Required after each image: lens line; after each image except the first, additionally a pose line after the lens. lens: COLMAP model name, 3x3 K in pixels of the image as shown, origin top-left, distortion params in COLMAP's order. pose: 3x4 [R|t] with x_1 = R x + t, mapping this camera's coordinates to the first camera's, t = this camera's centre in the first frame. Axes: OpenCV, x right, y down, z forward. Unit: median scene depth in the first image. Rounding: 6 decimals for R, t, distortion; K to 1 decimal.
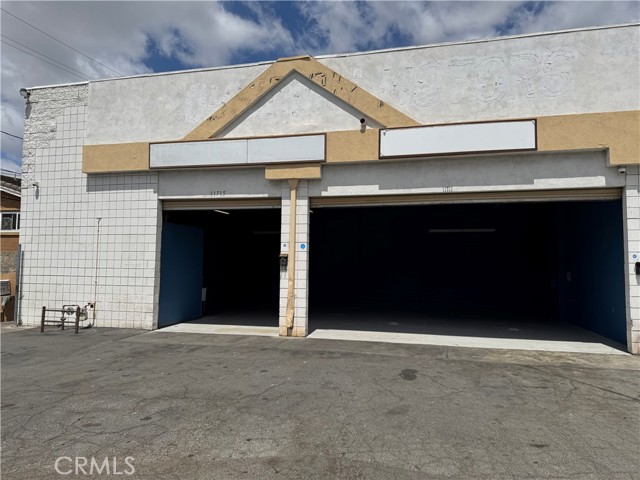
lens RADIAL K [[454.0, 0, 320.0], [0, 454.0, 240.0], [0, 0, 1]] dist [0.140296, -0.166165]
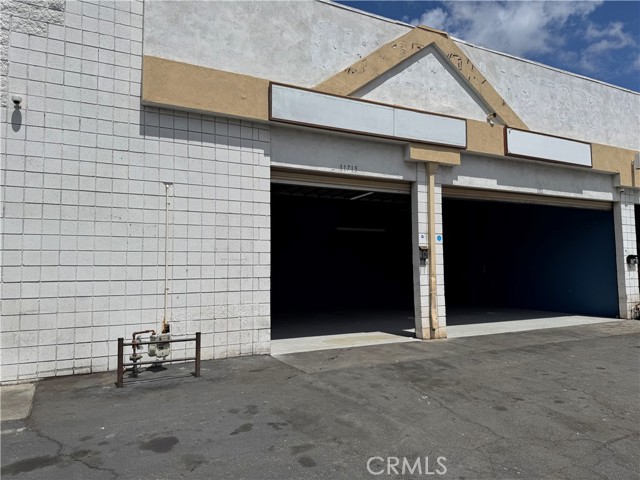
lens RADIAL K [[454.0, 0, 320.0], [0, 454.0, 240.0], [0, 0, 1]] dist [0.140296, -0.166165]
pose [[0.736186, 0.026827, 0.676248, -0.808585], [-0.018143, 0.999637, -0.019905, 0.039033], [-0.676537, 0.002385, 0.736405, 0.470687]]
